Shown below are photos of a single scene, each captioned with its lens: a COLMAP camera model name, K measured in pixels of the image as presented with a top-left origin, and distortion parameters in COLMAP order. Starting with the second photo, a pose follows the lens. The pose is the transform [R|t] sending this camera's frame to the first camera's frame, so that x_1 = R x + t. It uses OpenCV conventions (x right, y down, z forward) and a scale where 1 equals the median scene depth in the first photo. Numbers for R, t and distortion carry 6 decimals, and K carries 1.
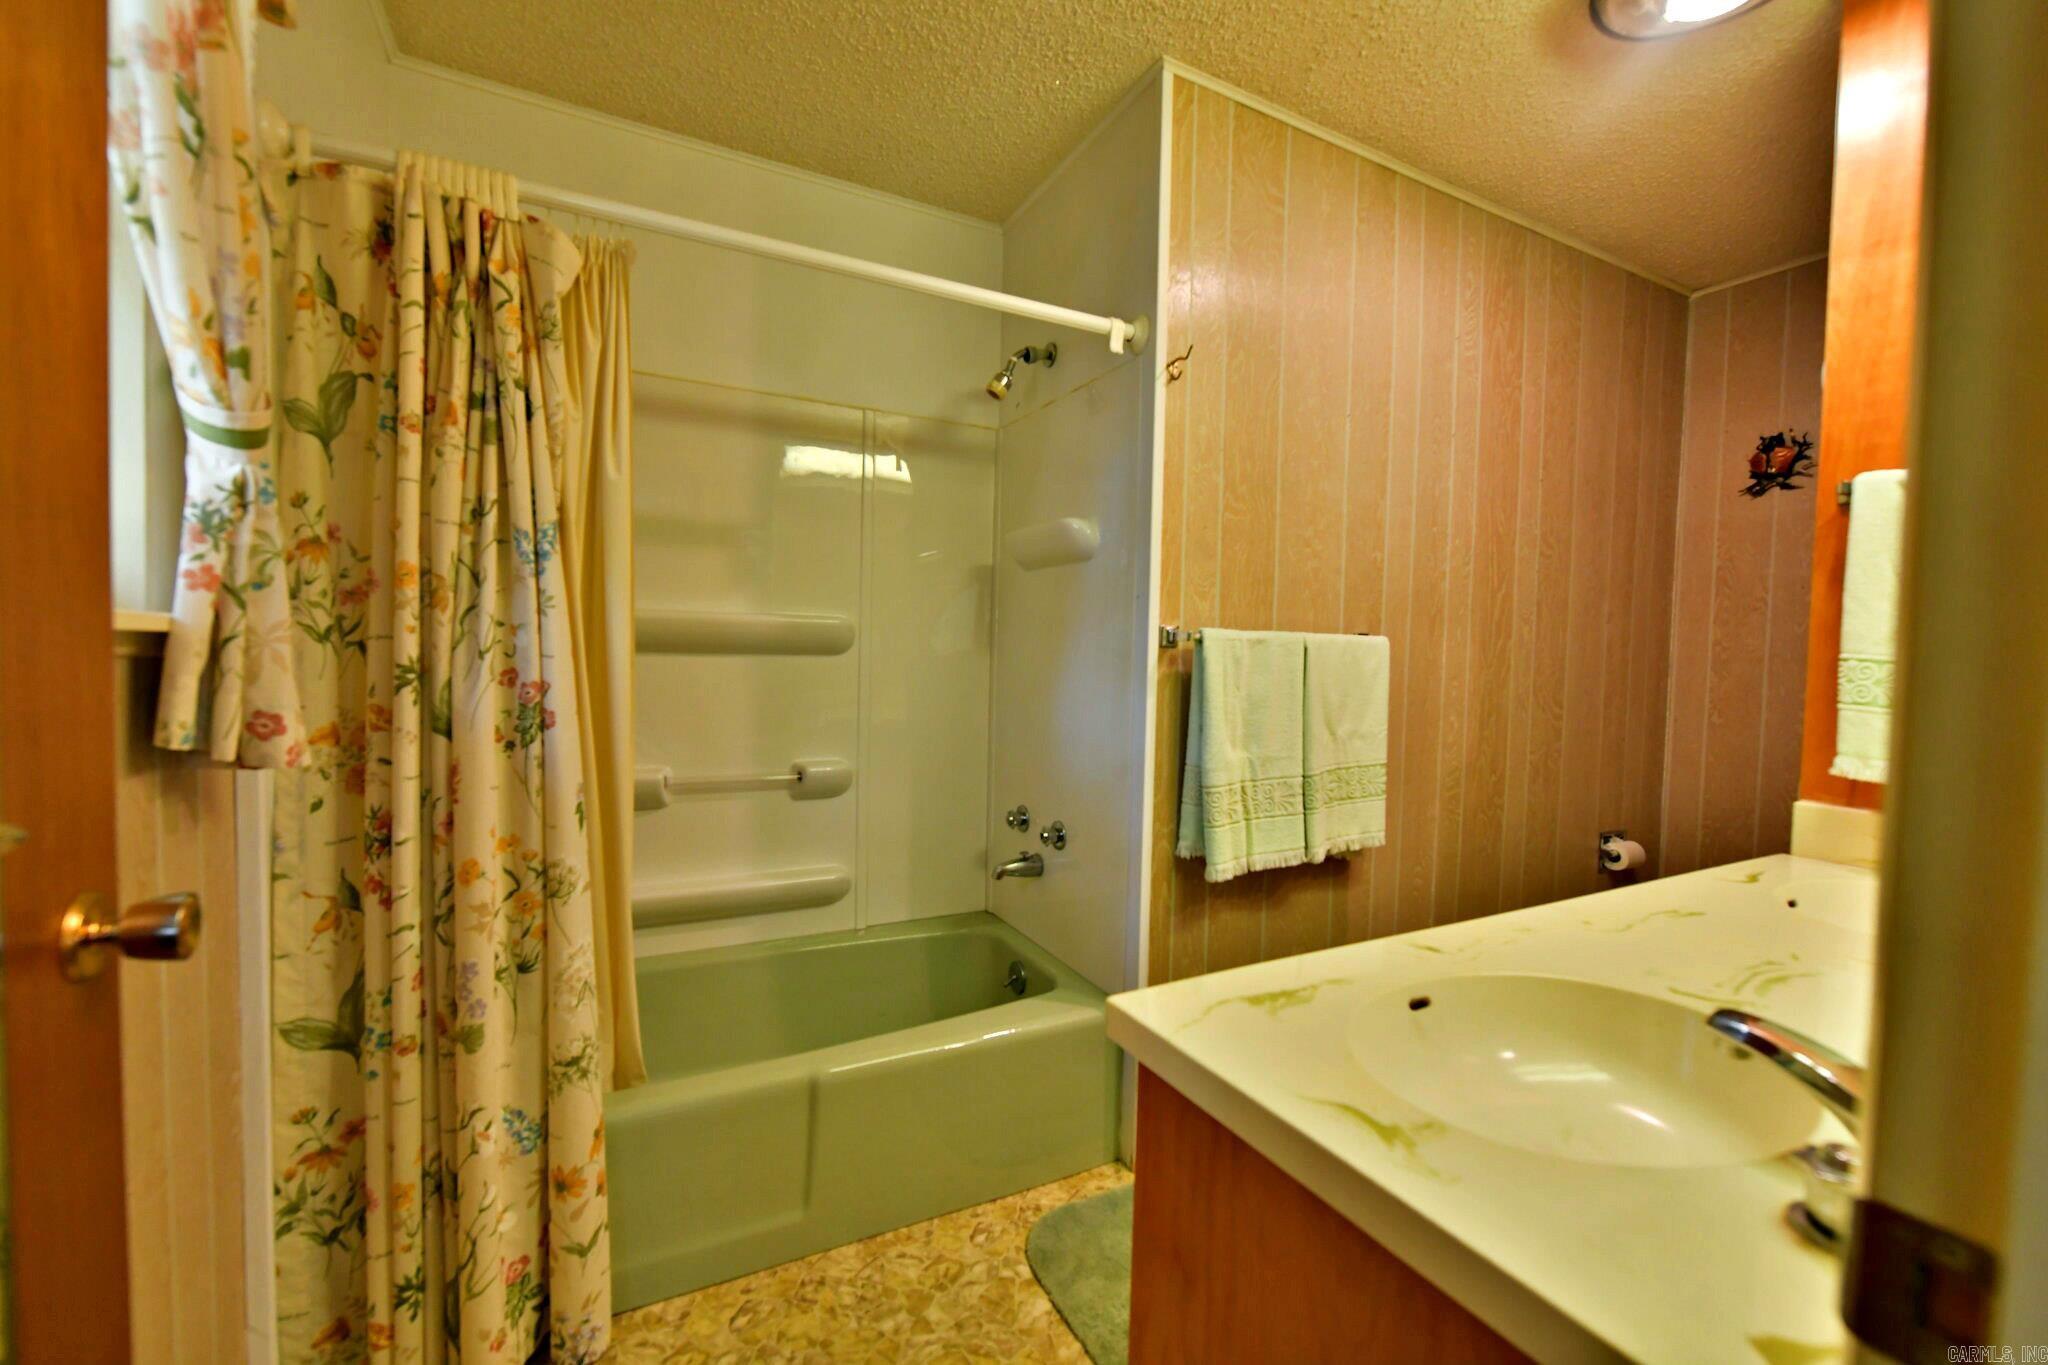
lens RADIAL K [[826.0, 0, 1025.5], [0, 826.0, 679.5], [0, 0, 1]] dist [-0.003684, -0.001297]
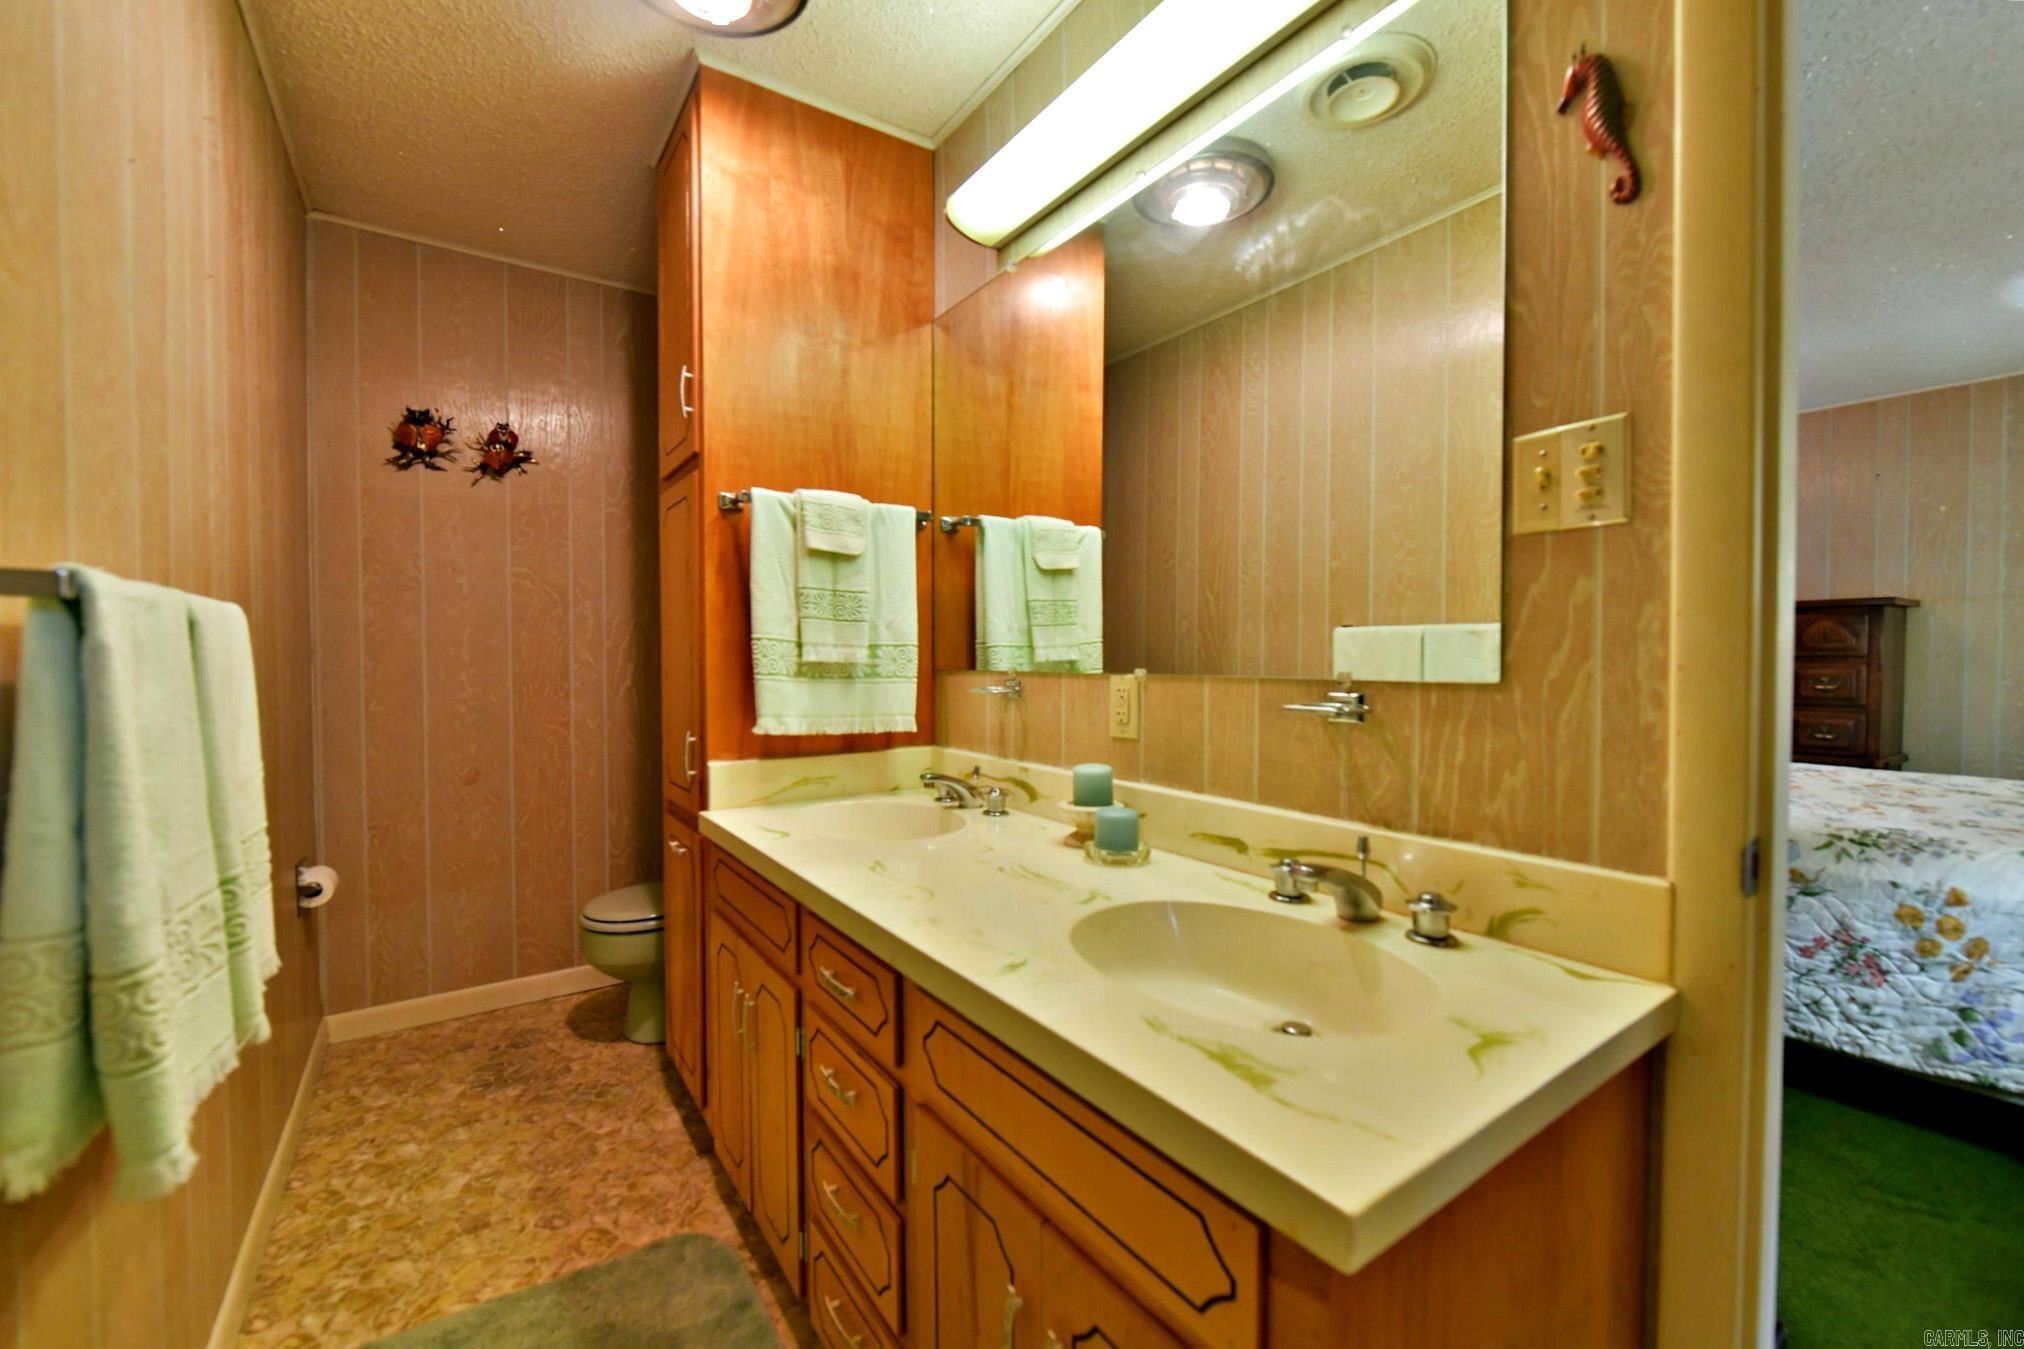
lens RADIAL K [[816.3, 0, 1012.0], [0, 816.3, 678.0], [0, 0, 1]] dist [-0.003684, -0.001297]
pose [[-0.119626, -0.052439, 0.991433, -0.143615], [0.033122, 0.997837, 0.056774, -0.012714], [-0.992266, 0.039630, -0.117630, 0.433015]]
